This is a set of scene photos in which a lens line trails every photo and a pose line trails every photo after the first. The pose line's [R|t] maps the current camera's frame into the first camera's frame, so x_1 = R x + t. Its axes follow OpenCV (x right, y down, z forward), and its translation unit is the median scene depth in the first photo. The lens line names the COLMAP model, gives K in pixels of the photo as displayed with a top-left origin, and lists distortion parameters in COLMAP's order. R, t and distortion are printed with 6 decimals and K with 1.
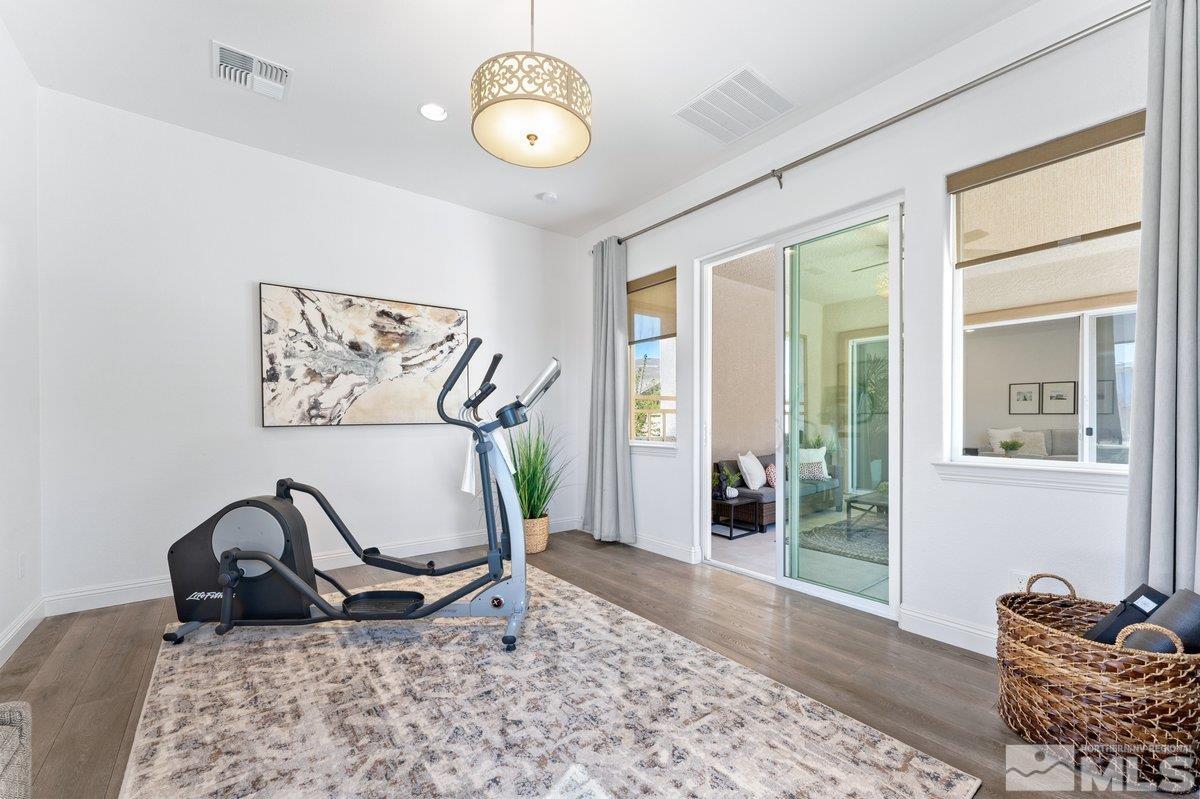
lens RADIAL K [[479.0, 0, 595.4], [0, 479.0, 406.8], [0, 0, 1]] dist [0.001237, -0.000053]
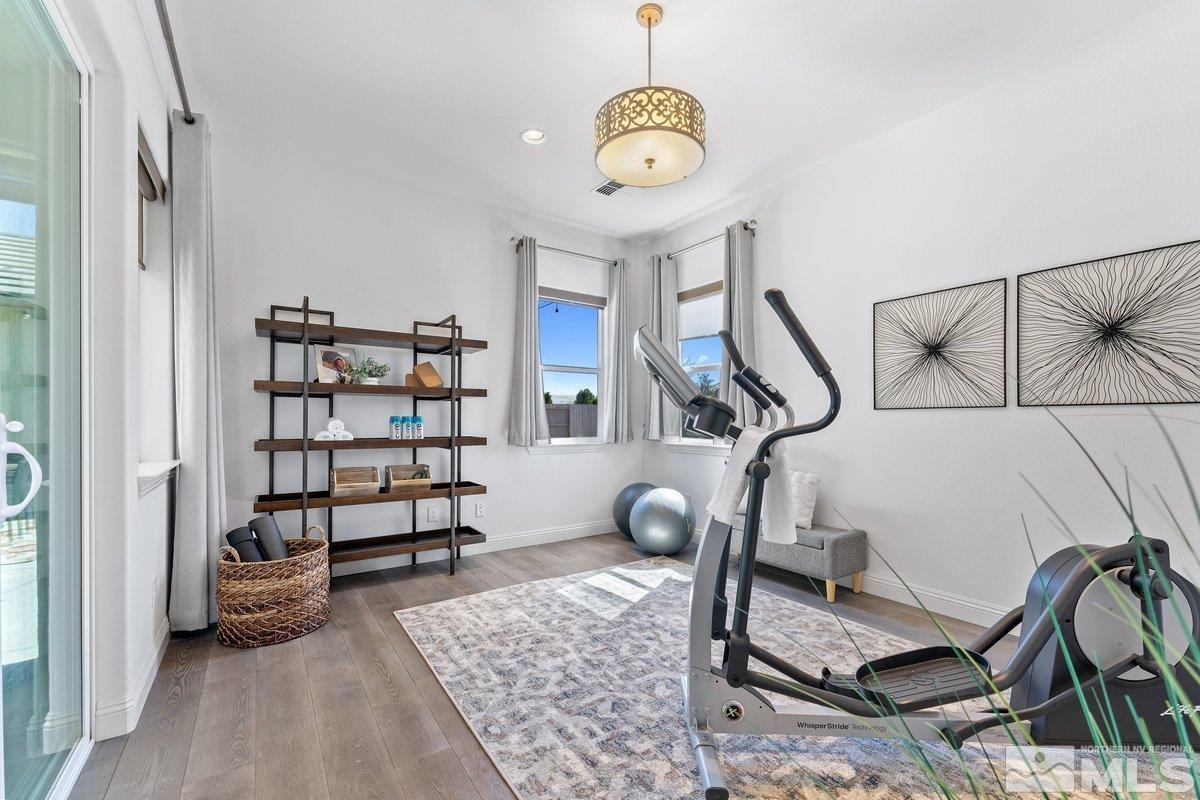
lens RADIAL K [[479.0, 0, 595.4], [0, 479.0, 407.3], [0, 0, 1]] dist [0.001237, -0.000053]
pose [[-0.998423, -0.004081, 0.055995, -0.071276], [-0.006793, 0.998808, -0.048335, 0.043664], [-0.055731, -0.048639, -0.997260, 2.180417]]
